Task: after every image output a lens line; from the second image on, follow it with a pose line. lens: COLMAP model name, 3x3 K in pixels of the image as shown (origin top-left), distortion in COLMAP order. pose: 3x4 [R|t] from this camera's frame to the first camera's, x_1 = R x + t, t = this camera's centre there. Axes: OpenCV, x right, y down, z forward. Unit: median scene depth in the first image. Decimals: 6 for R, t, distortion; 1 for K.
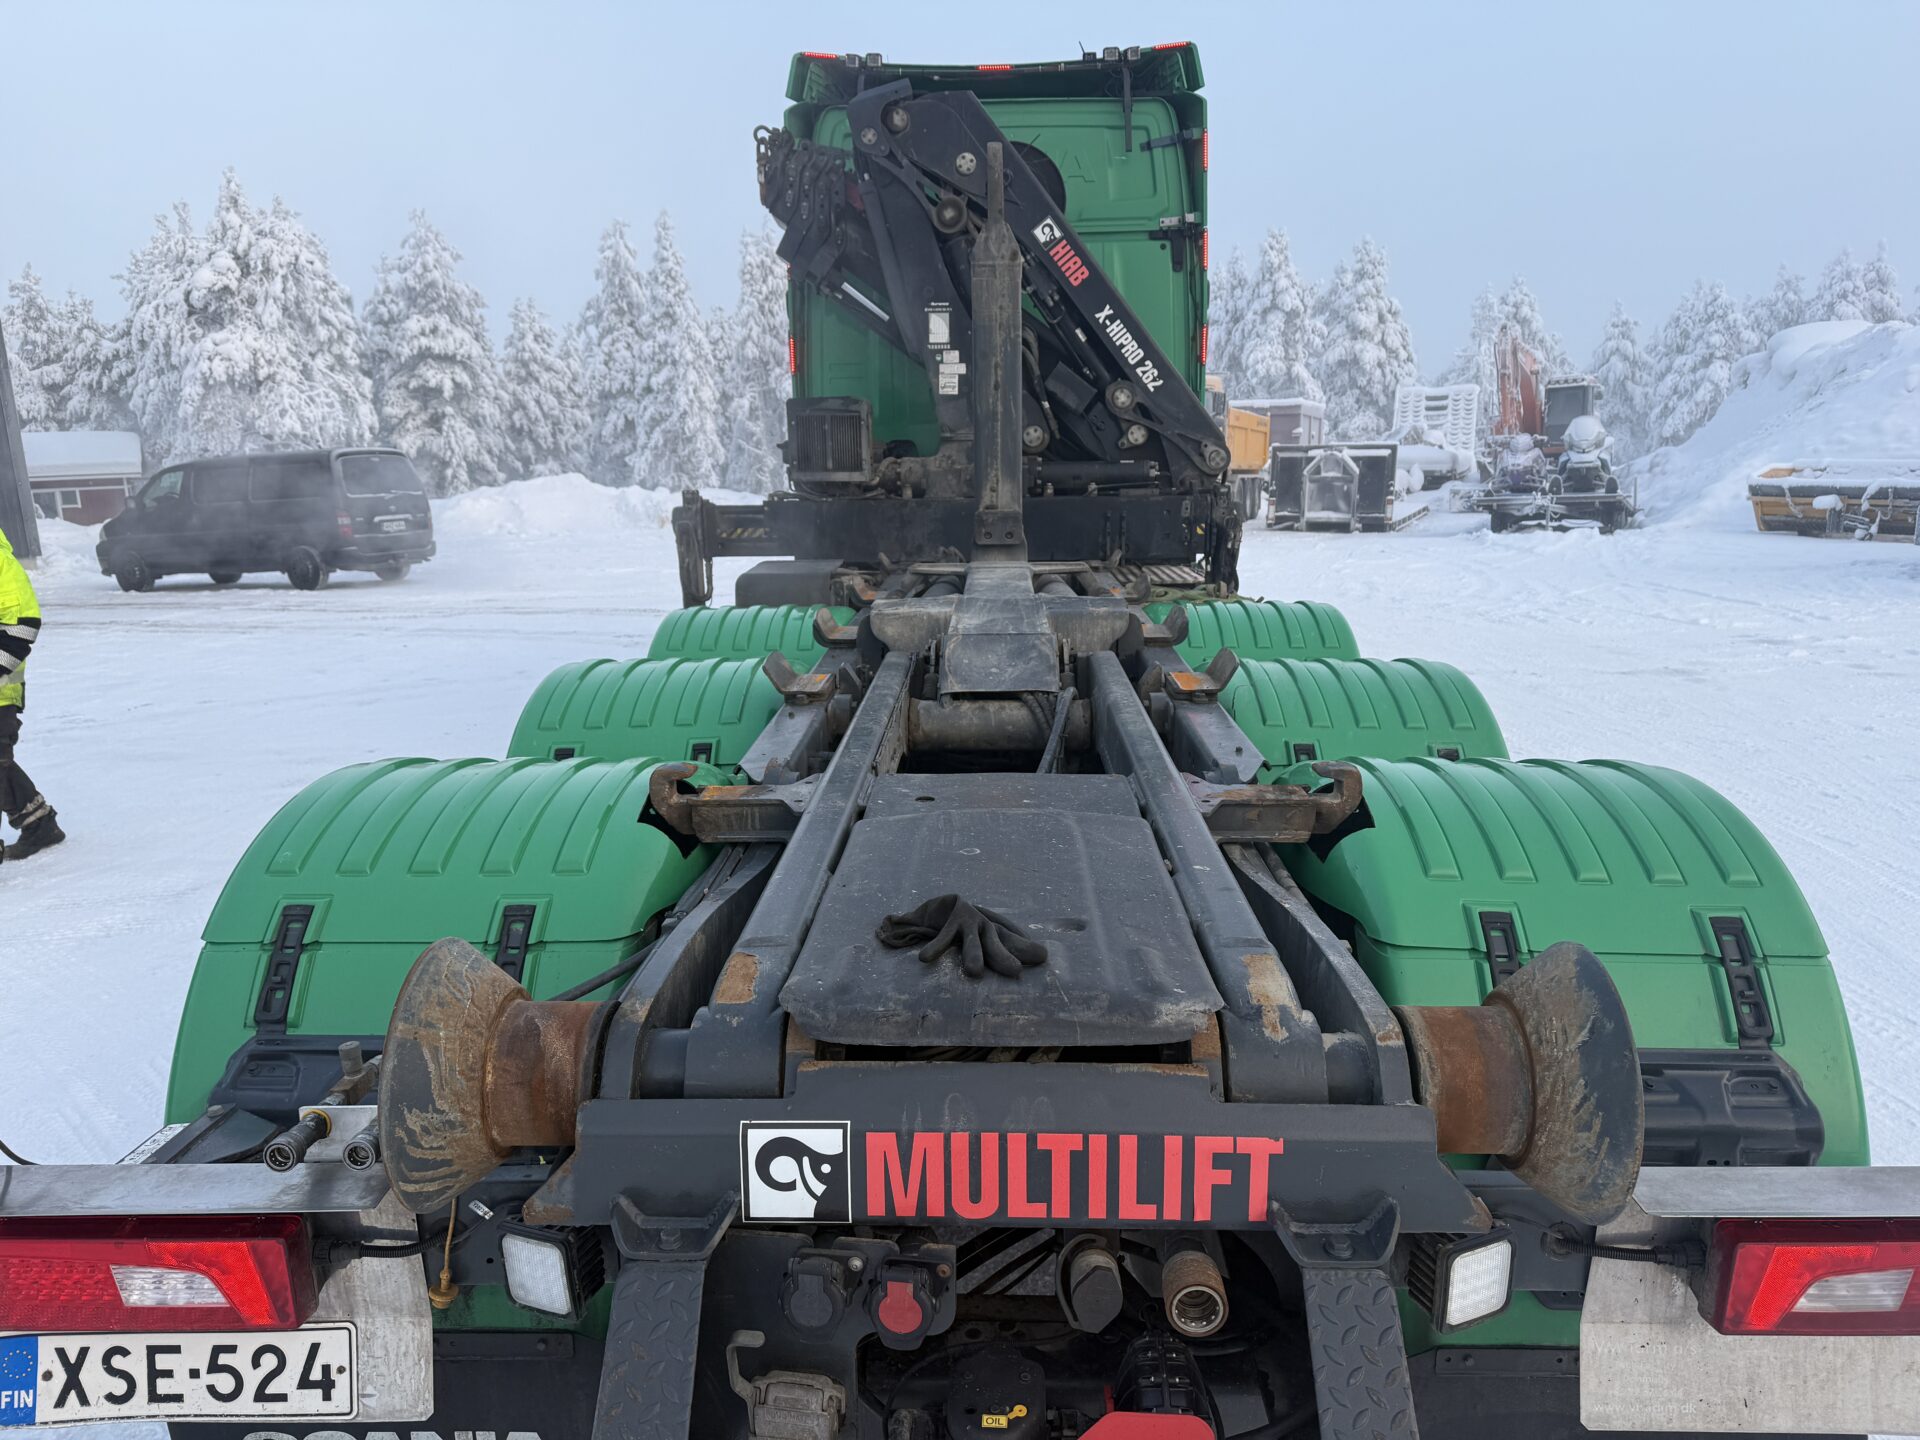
lens RADIAL K [[1353.6, 0, 960.1], [0, 1353.6, 726.1], [0, 0, 1]] dist [0.061483, -0.076328]
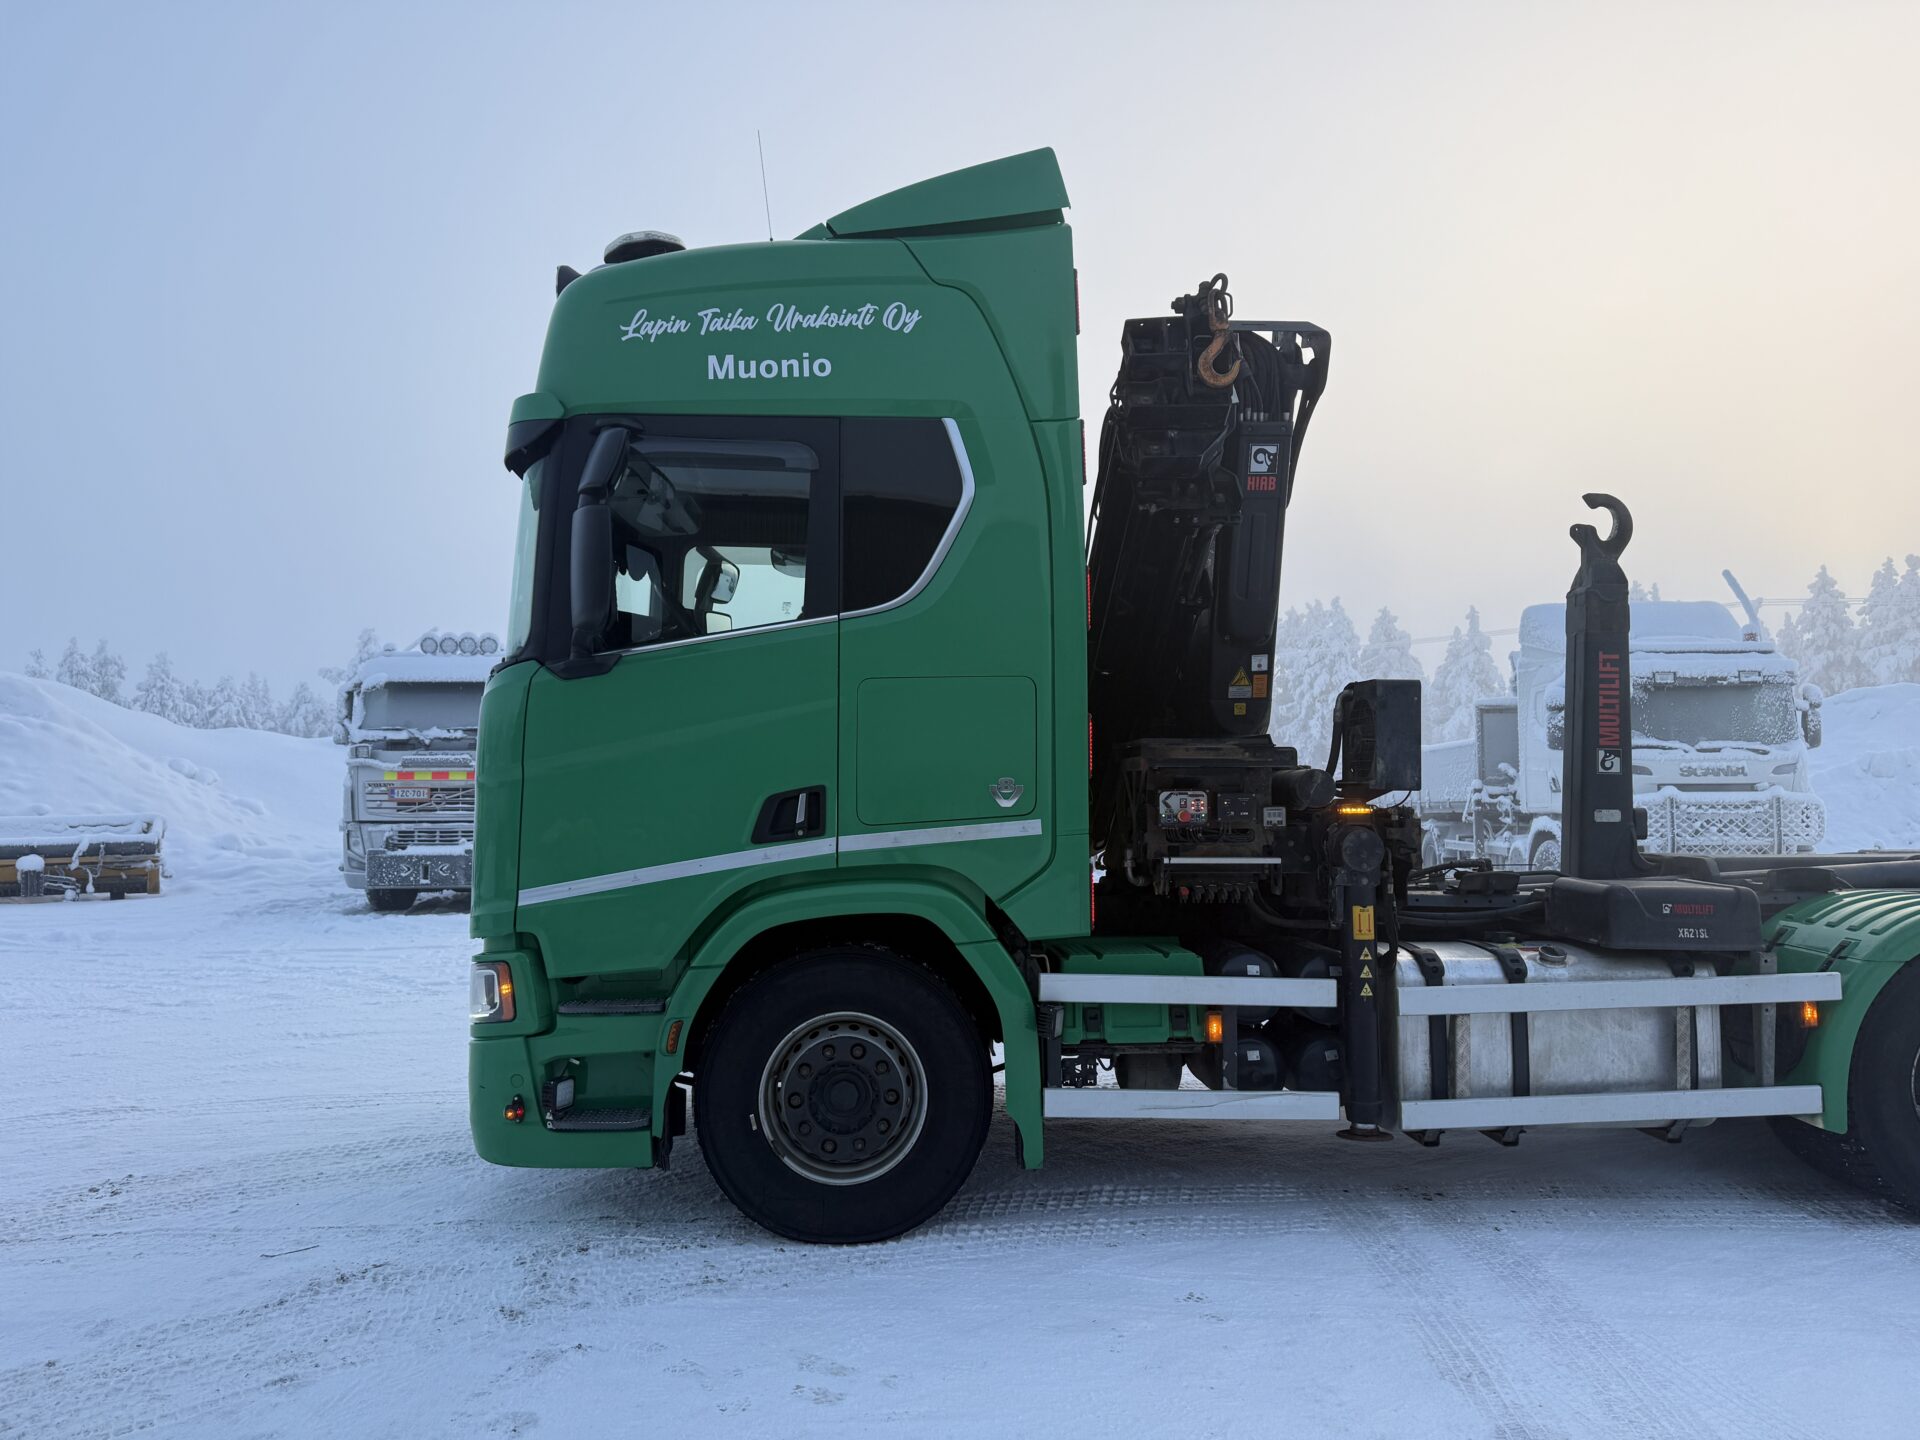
lens RADIAL K [[1343.1, 0, 956.8], [0, 1343.1, 721.7], [0, 0, 1]] dist [0.085131, -0.107953]
pose [[-0.077720, 0.060175, 0.995158, -0.149884], [0.212845, 0.976165, -0.042404, -0.043469], [-0.973990, 0.208519, -0.088676, 0.235759]]
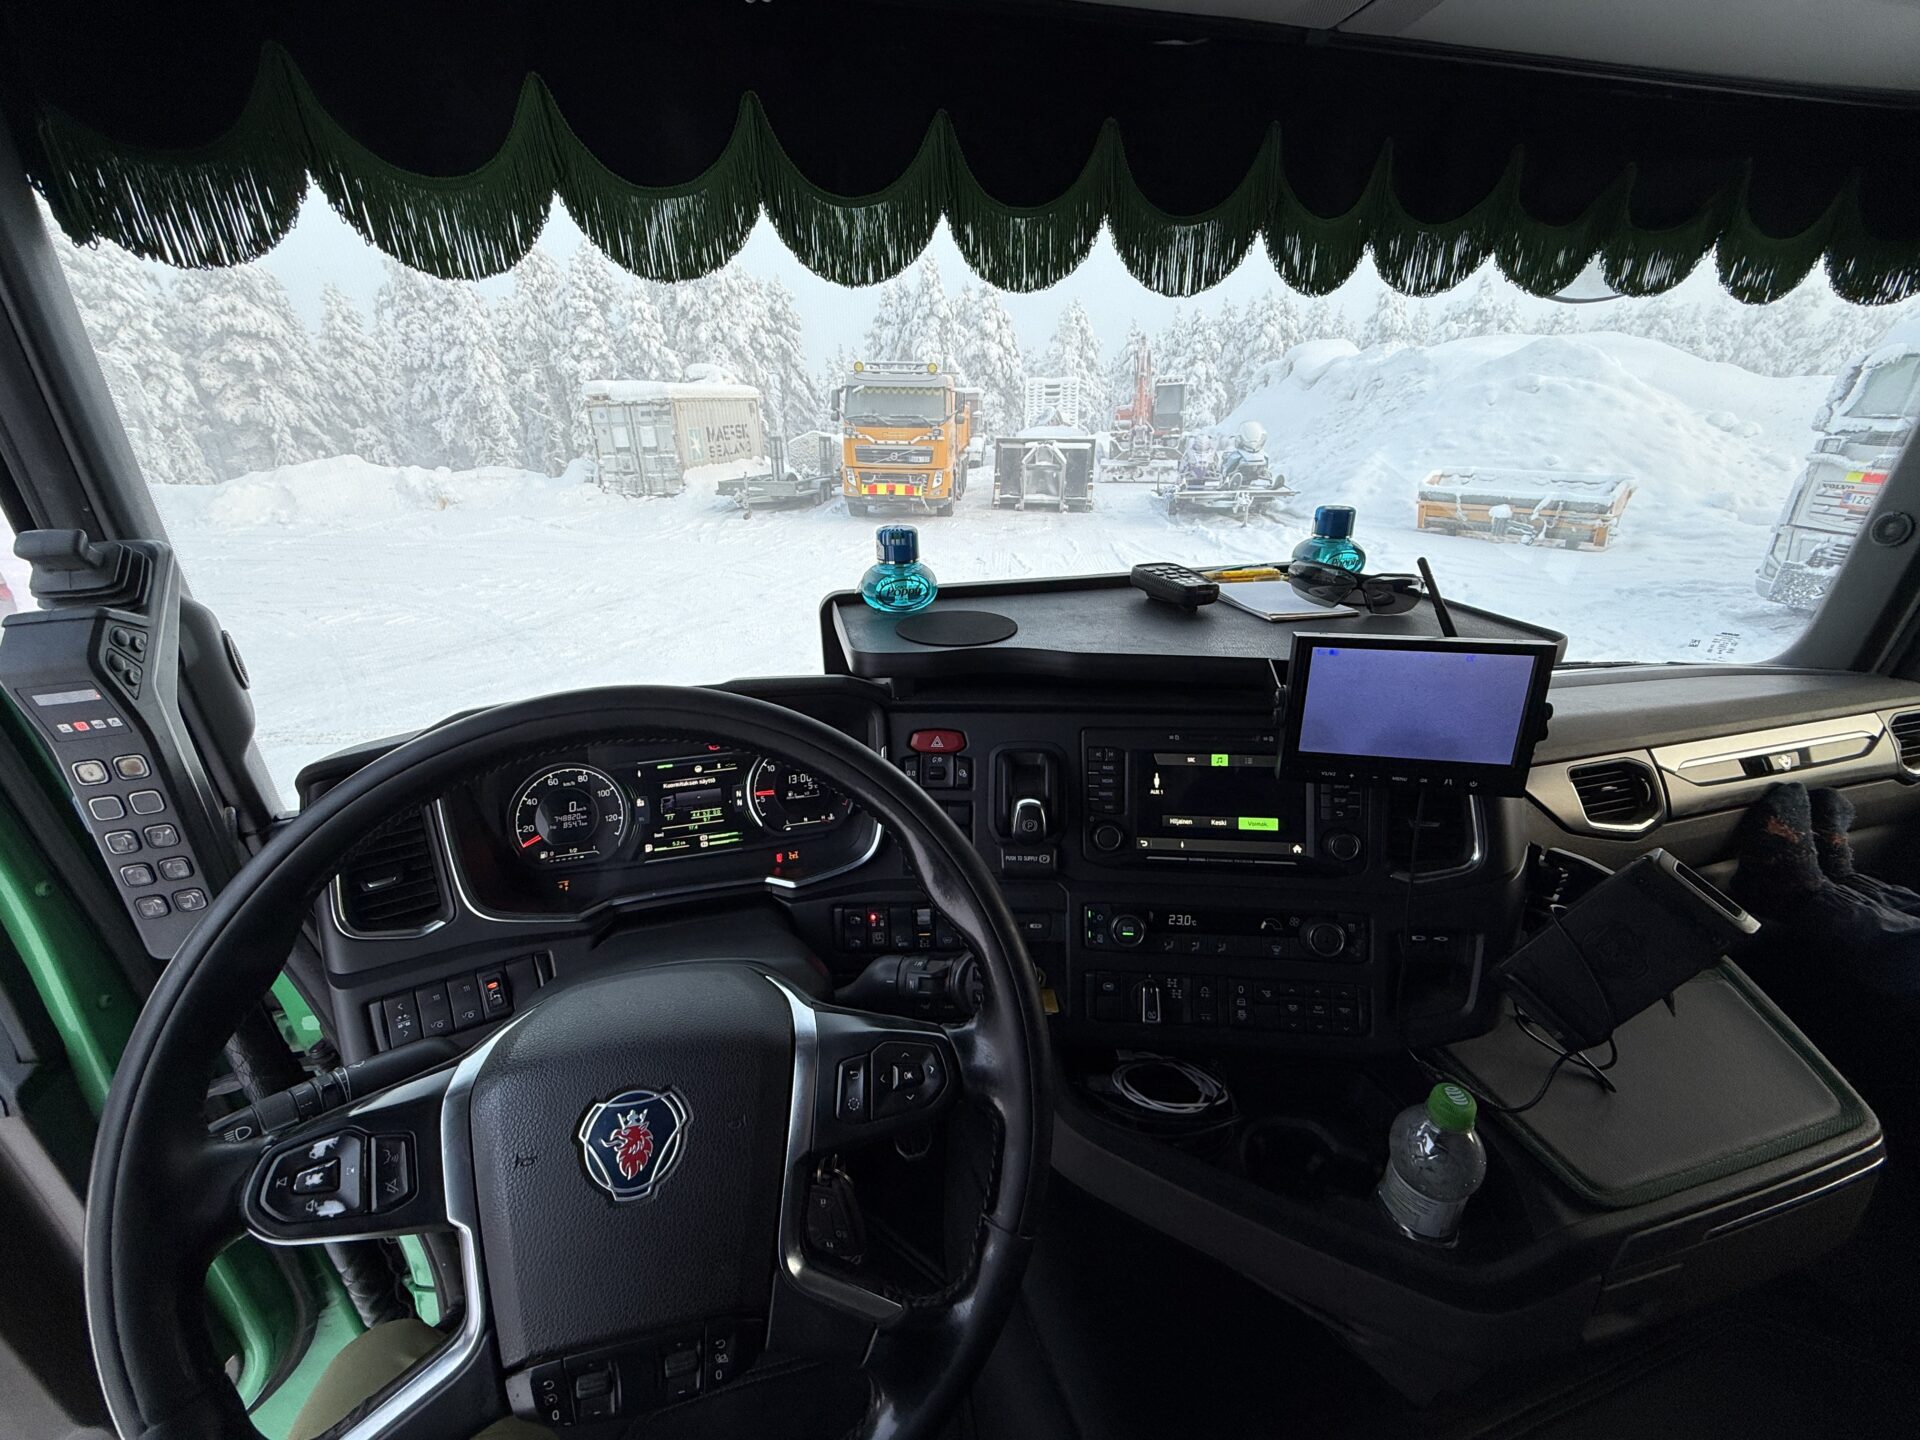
lens RADIAL K [[763.5, 0, 952.3], [0, 763.5, 716.8], [0, 0, 1]] dist [-0.000754, -0.000836]
pose [[0.957689, -0.103810, 0.268433, -0.008822], [0.051079, 0.979184, 0.196442, -0.071169], [-0.283237, -0.174419, 0.943056, 0.239008]]
